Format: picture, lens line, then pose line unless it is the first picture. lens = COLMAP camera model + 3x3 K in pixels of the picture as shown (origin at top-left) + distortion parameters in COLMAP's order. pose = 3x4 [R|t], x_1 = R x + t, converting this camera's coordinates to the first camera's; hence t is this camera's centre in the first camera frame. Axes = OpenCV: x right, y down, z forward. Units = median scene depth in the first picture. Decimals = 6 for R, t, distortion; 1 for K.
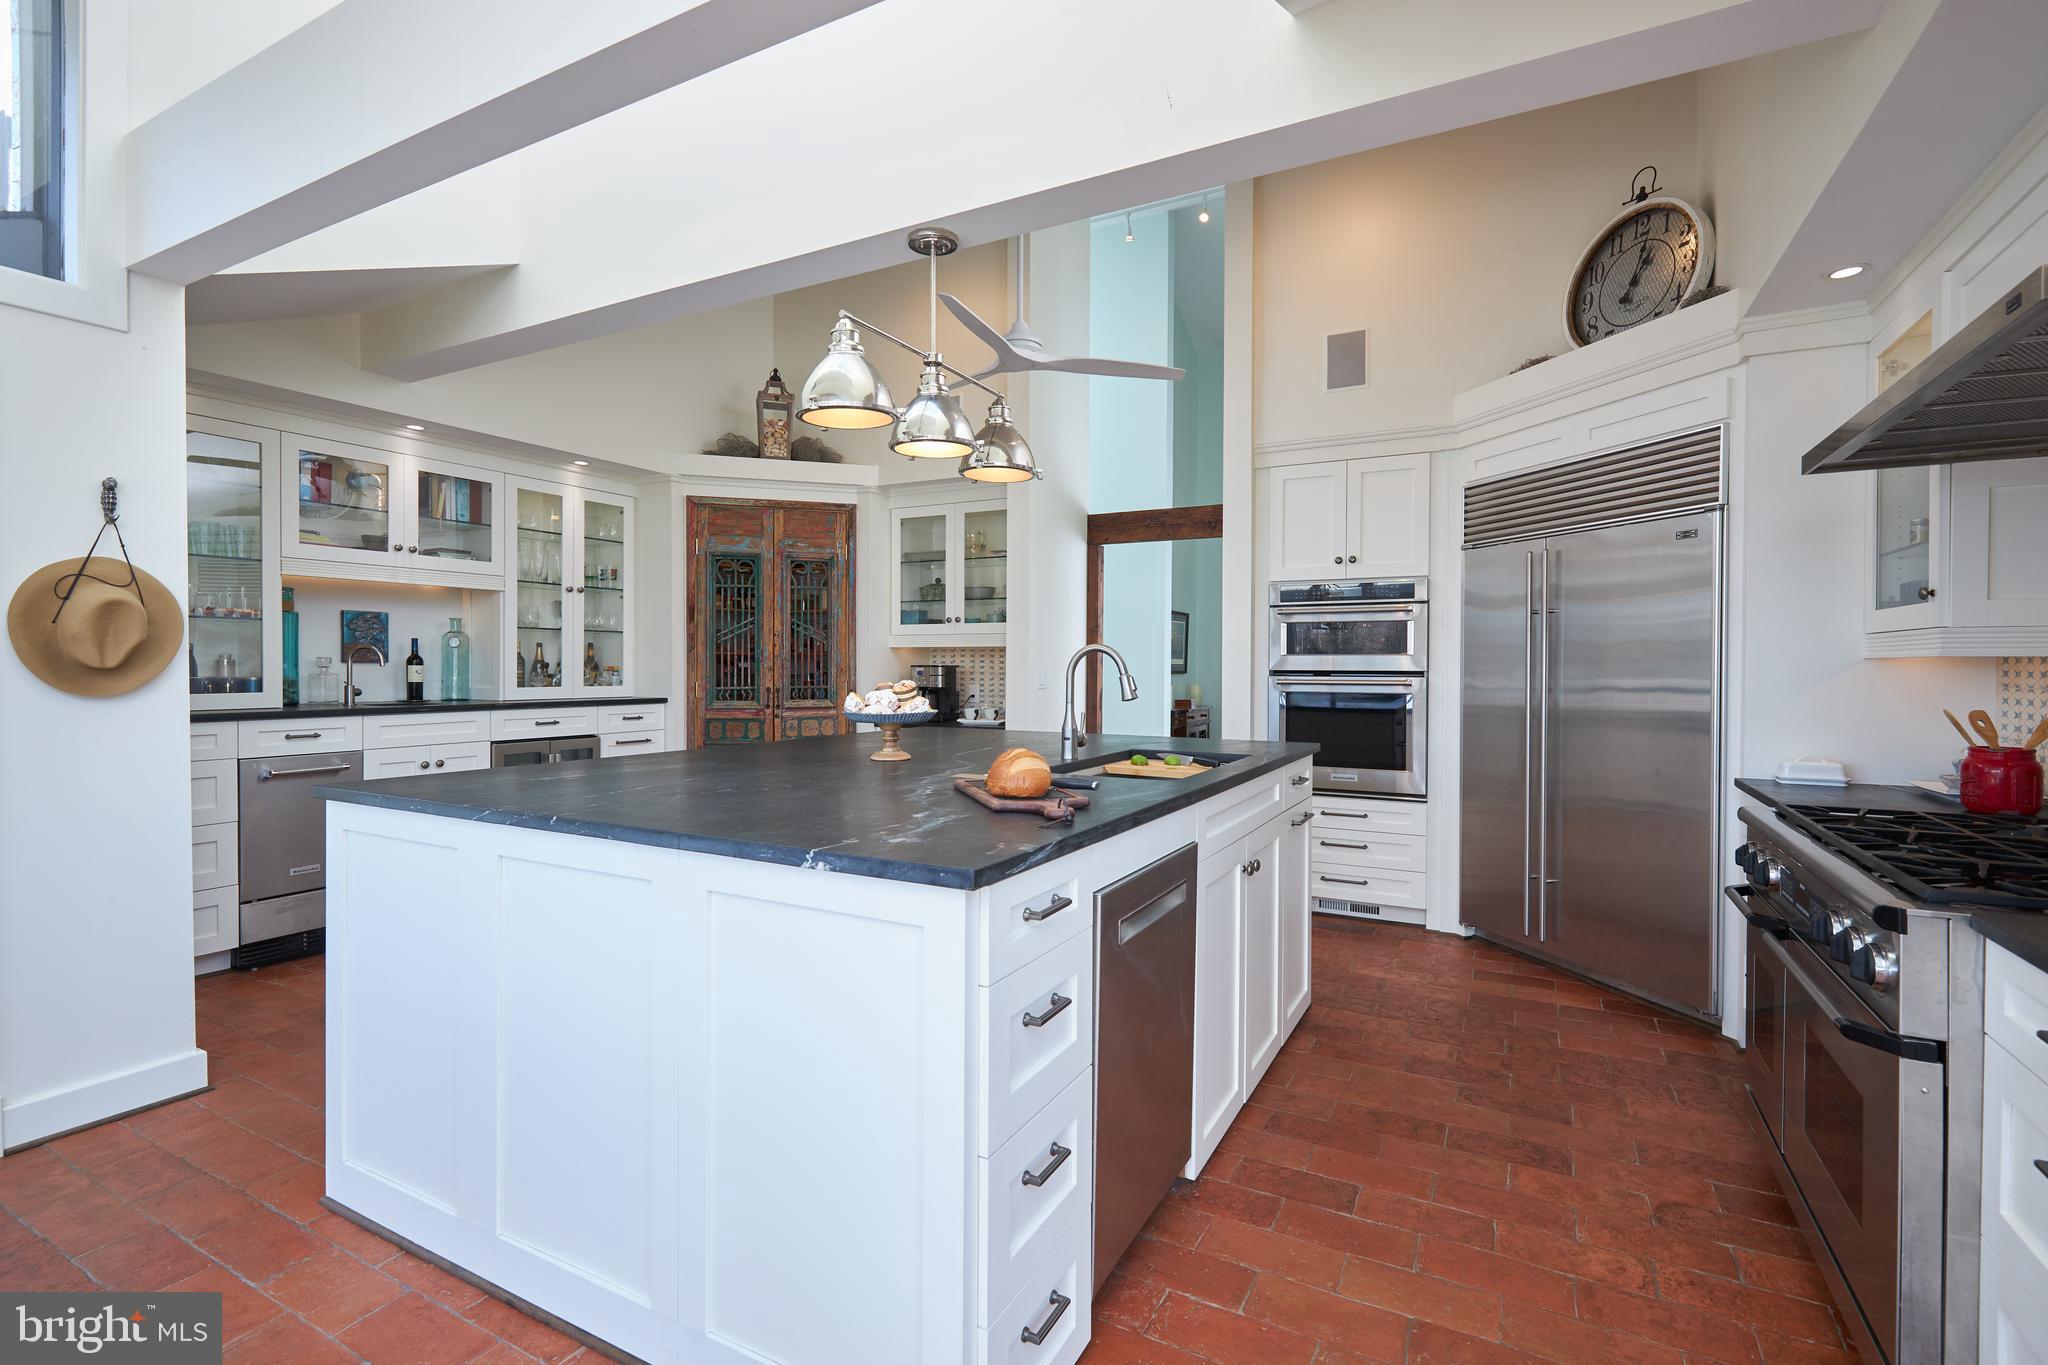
lens RADIAL K [[941.3, 0, 1024.0], [0, 941.3, 682.5], [0, 0, 1]] dist [0.002408, 0.000687]
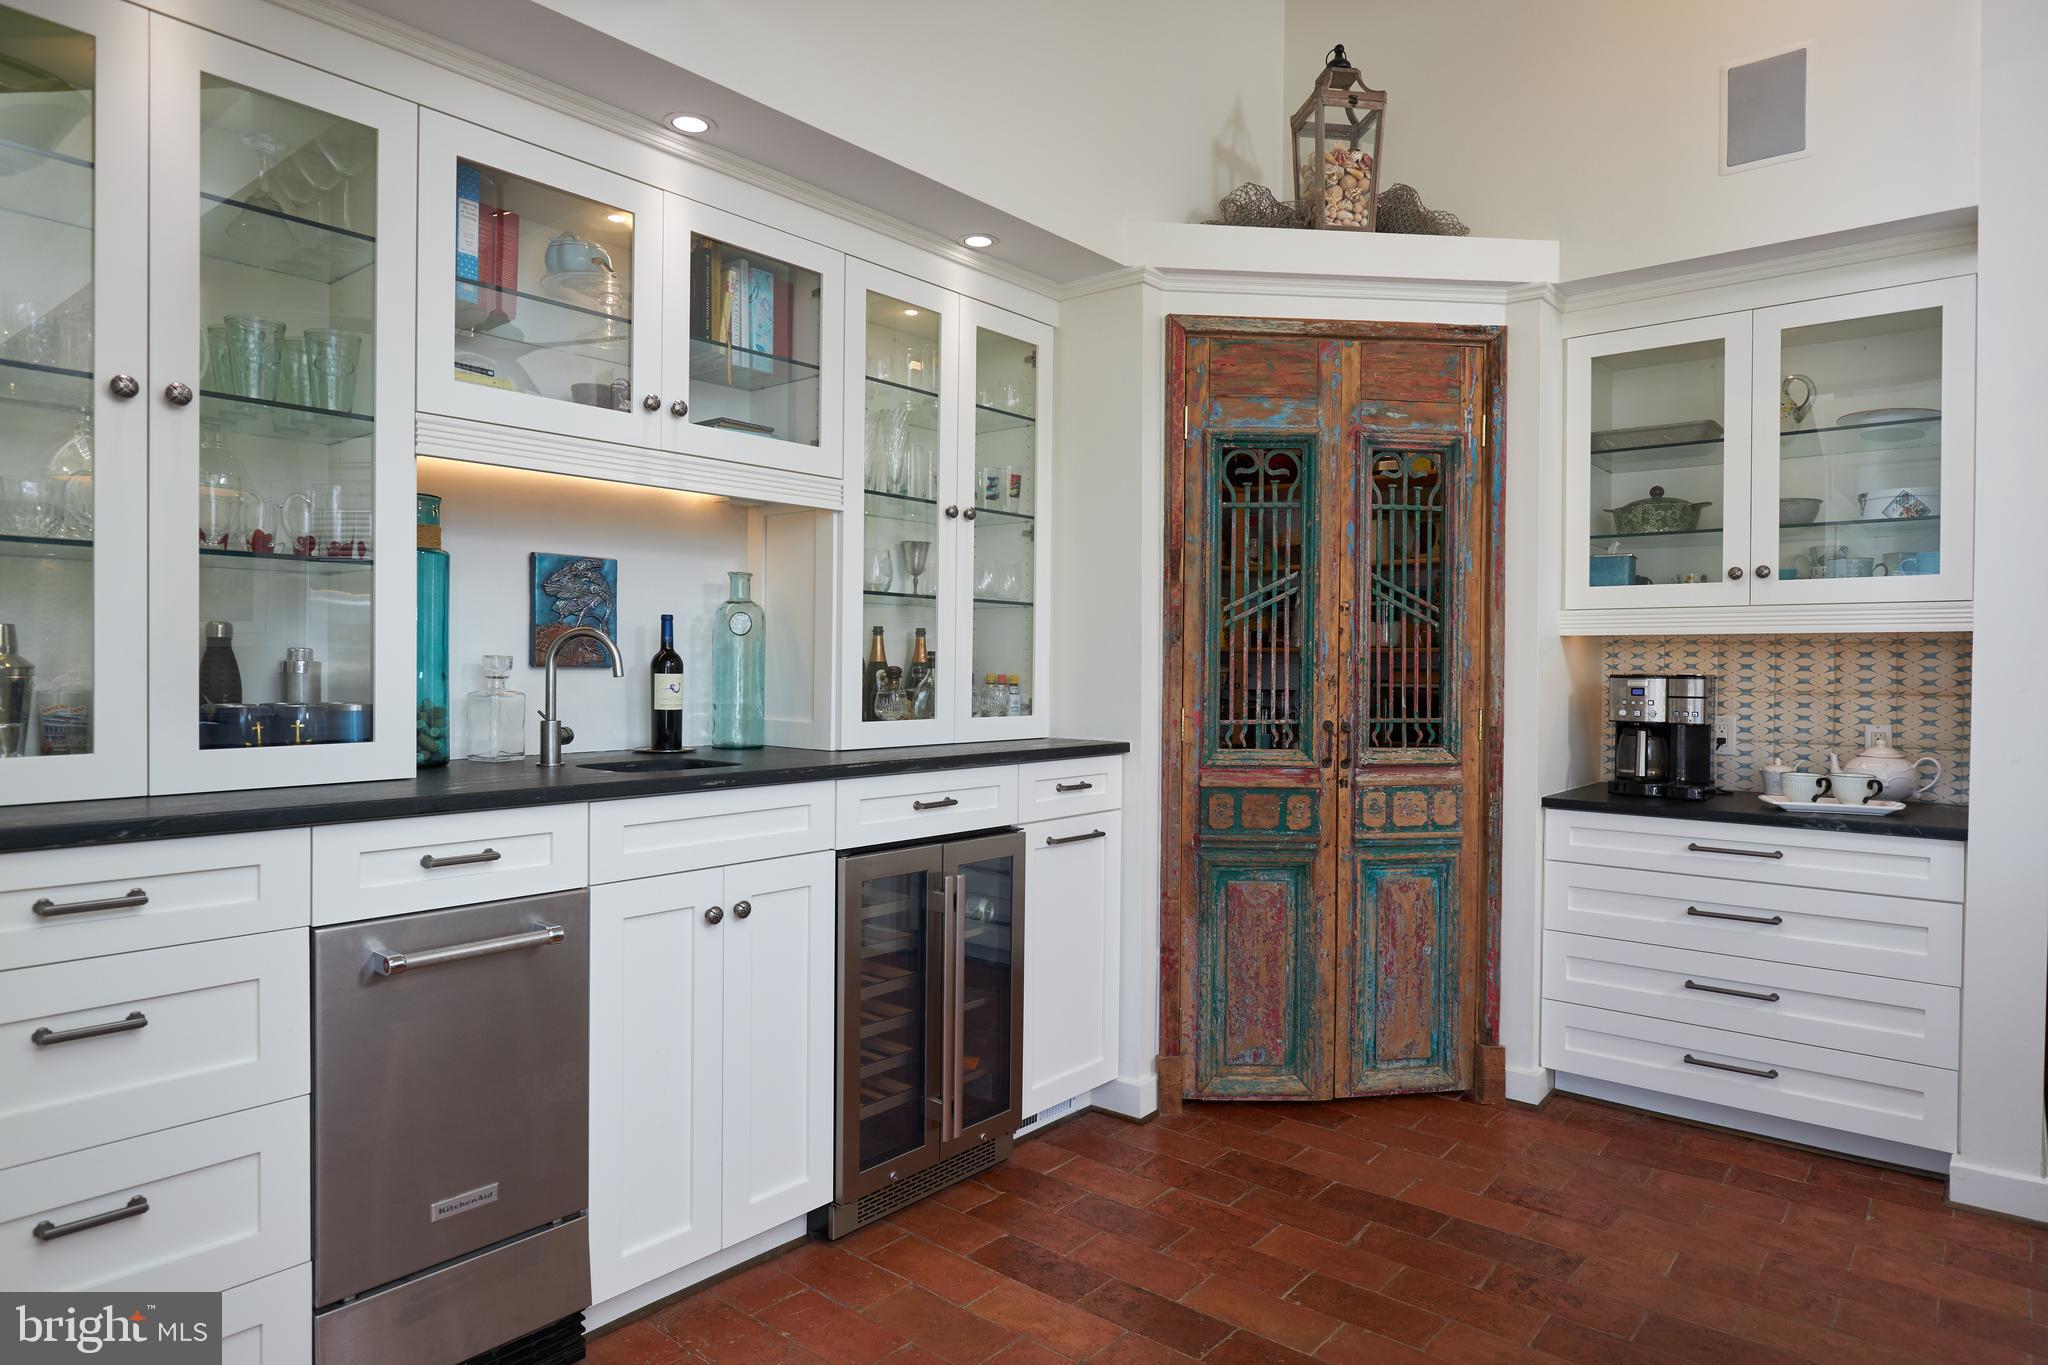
lens RADIAL K [[1219.7, 0, 1024.0], [0, 1219.7, 682.5], [0, 0, 1]] dist [-0.004878, -0.001632]
pose [[0.979077, 0.005806, -0.203409, -0.323094], [-0.006771, 0.999969, -0.004044, -0.011513], [0.203379, 0.005337, 0.979085, 0.411814]]
